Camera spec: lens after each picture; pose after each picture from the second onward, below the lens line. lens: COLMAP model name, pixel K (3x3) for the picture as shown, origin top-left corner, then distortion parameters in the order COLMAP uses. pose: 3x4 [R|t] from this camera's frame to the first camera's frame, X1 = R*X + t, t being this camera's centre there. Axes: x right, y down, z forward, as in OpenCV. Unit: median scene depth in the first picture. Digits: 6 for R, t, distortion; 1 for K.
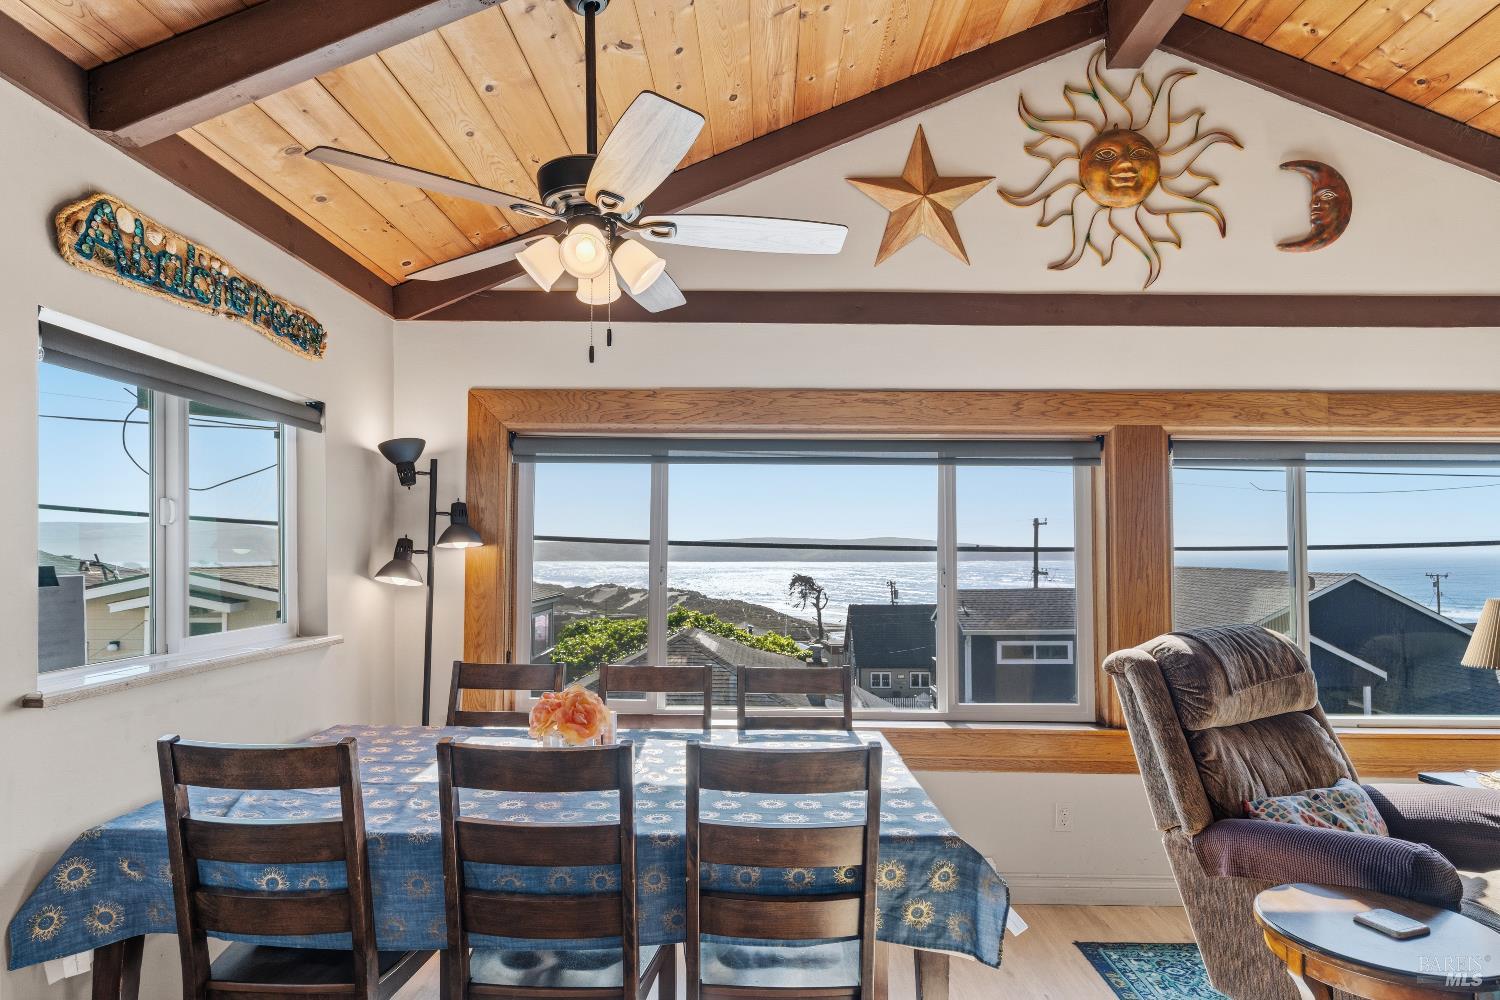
lens RADIAL K [[829.0, 0, 750.0], [0, 829.0, 500.0], [0, 0, 1]] dist [-0.005685, 0.001897]
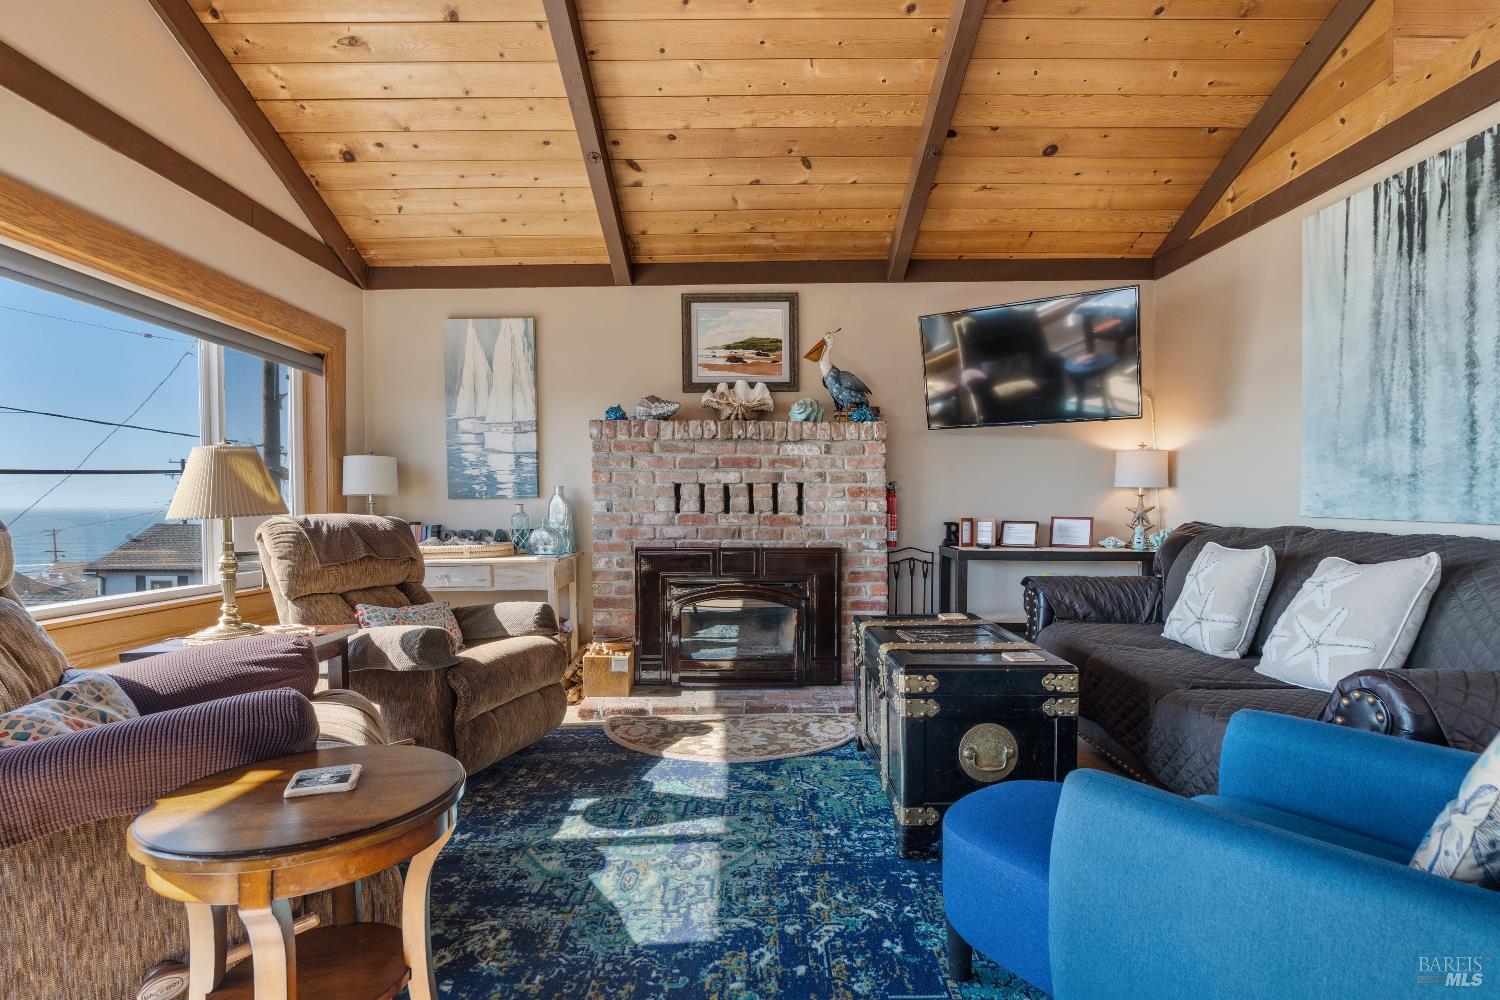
lens RADIAL K [[775.7, 0, 751.6], [0, 775.7, 509.7], [0, 0, 1]] dist [0.003943, 0.000801]
pose [[-0.002868, -0.011006, 0.999935, 0.033394], [-0.066874, 0.997703, 0.010790, 0.163253], [-0.997757, -0.066838, -0.003597, 0.453086]]
